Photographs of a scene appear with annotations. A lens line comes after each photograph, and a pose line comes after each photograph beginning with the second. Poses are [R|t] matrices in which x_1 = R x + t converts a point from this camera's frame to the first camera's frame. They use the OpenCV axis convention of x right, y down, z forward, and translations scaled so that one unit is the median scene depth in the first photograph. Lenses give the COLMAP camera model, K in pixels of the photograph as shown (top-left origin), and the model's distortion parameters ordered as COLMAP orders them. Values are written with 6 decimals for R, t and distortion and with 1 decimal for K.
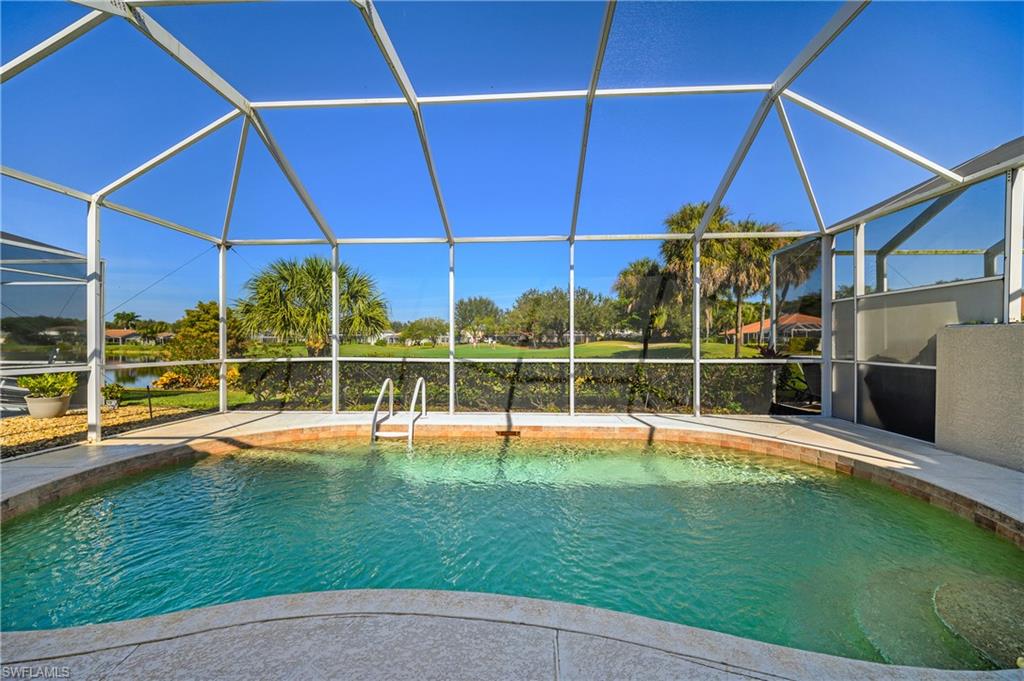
lens RADIAL K [[357.8, 0, 514.2], [0, 357.8, 342.9], [0, 0, 1]] dist [0.000546, -0.001833]
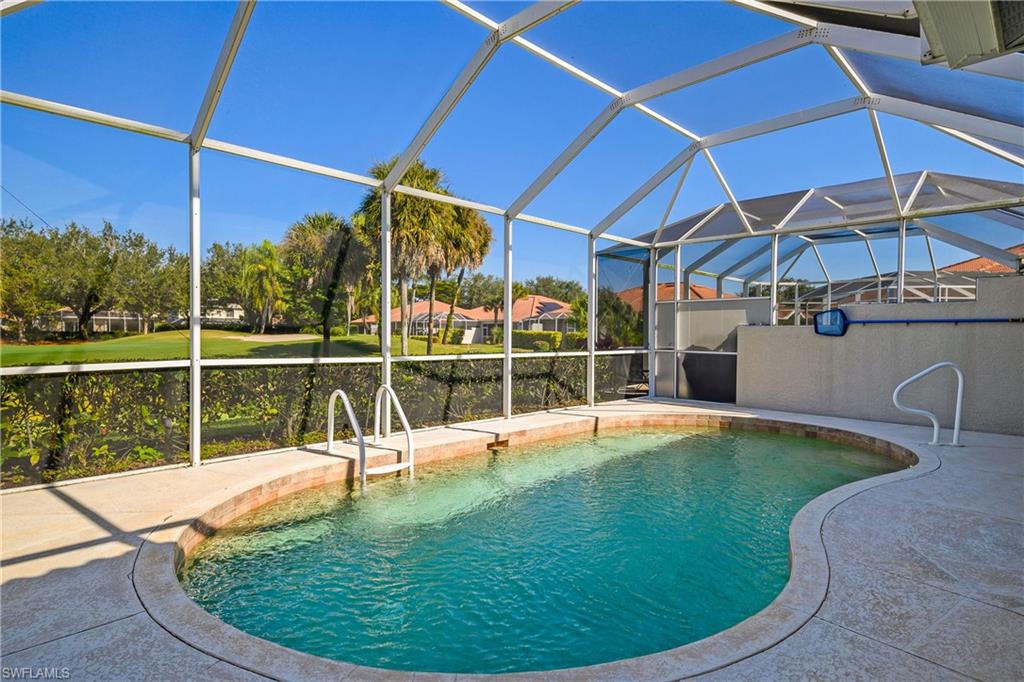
lens RADIAL K [[546.2, 0, 501.1], [0, 546.2, 337.9], [0, 0, 1]] dist [0.015087, -0.010929]
pose [[0.673657, 0.000436, 0.739044, -0.803998], [-0.006236, 0.999968, 0.005094, 0.000140], [-0.739018, -0.008041, 0.673638, 0.117439]]
